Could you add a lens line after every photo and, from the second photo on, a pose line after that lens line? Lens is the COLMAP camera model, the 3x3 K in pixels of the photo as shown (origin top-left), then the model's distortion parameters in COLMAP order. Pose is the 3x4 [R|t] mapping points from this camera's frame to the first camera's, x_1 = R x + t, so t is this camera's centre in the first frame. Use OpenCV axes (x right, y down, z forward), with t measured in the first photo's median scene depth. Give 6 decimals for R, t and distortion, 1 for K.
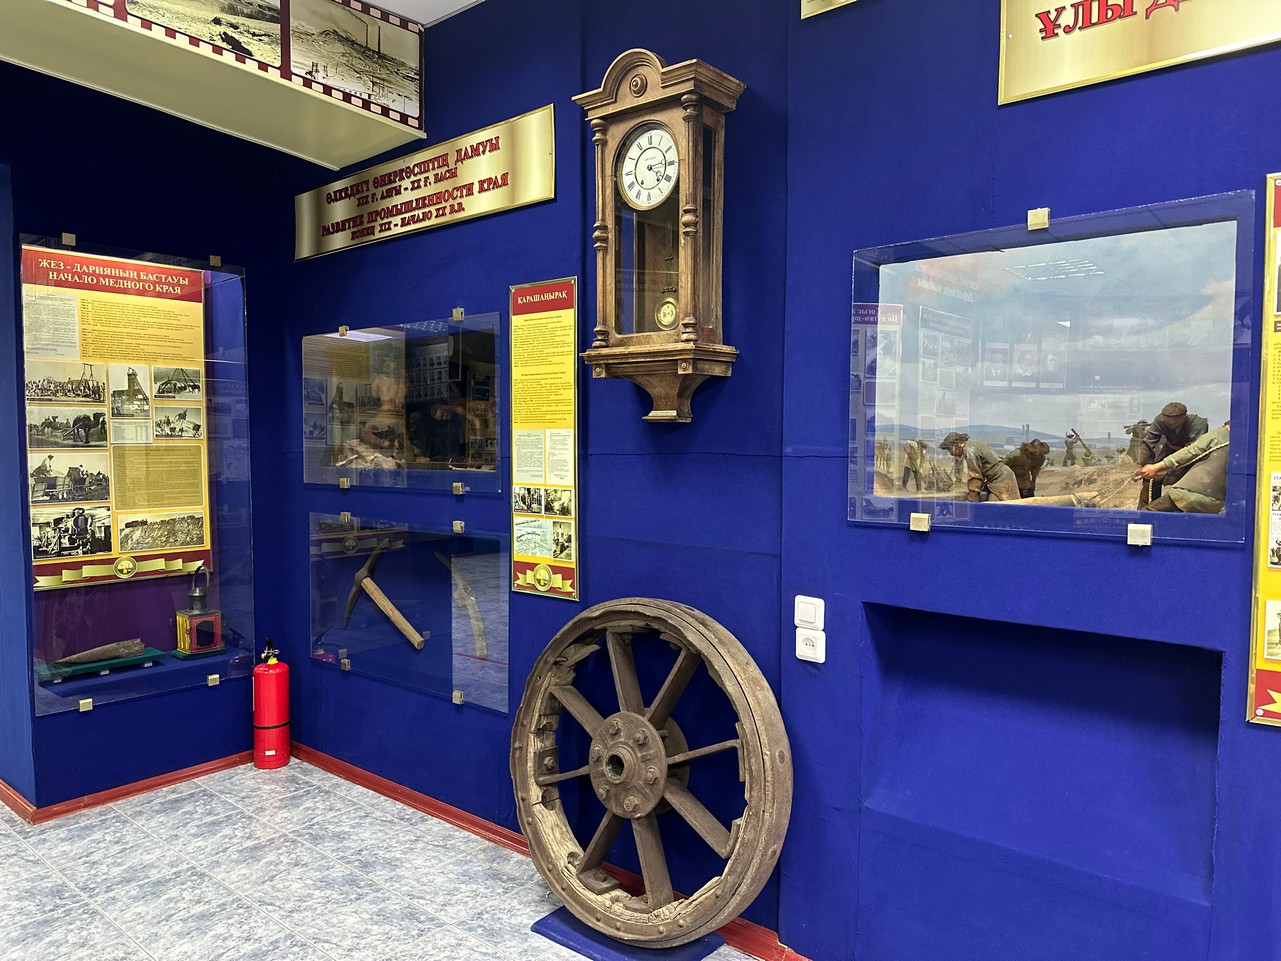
lens RADIAL K [[886.6, 0, 645.9], [0, 886.6, 484.5], [0, 0, 1]] dist [0.137252, -0.215191]
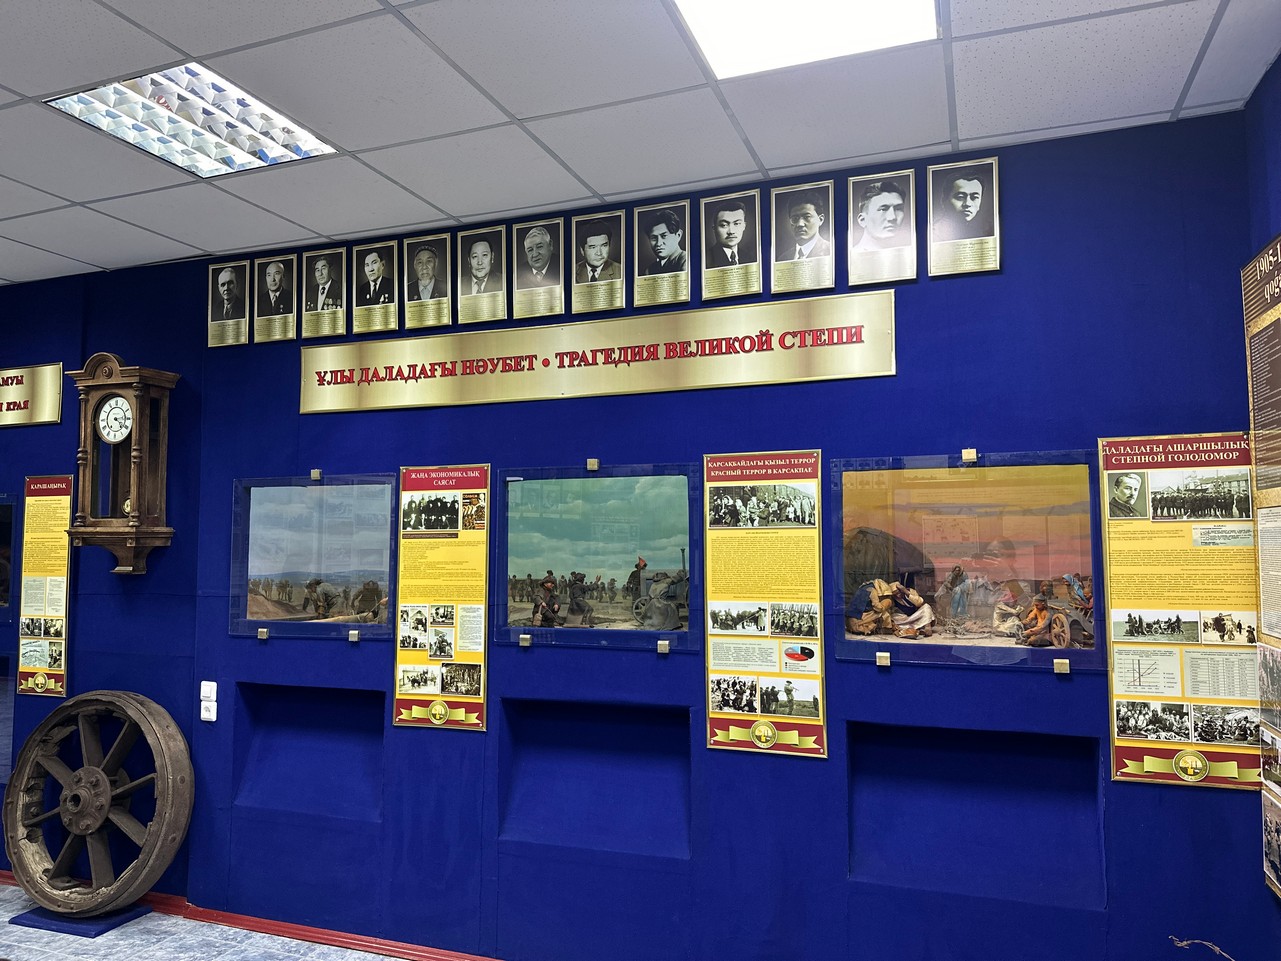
lens RADIAL K [[905.0, 0, 637.5], [0, 905.0, 486.6], [0, 0, 1]] dist [0.011492, -0.017511]
pose [[0.939013, 0.017359, 0.343442, 0.319395], [0.022280, 0.993556, -0.111134, -0.026584], [-0.343158, 0.112008, 0.932575, -0.815312]]
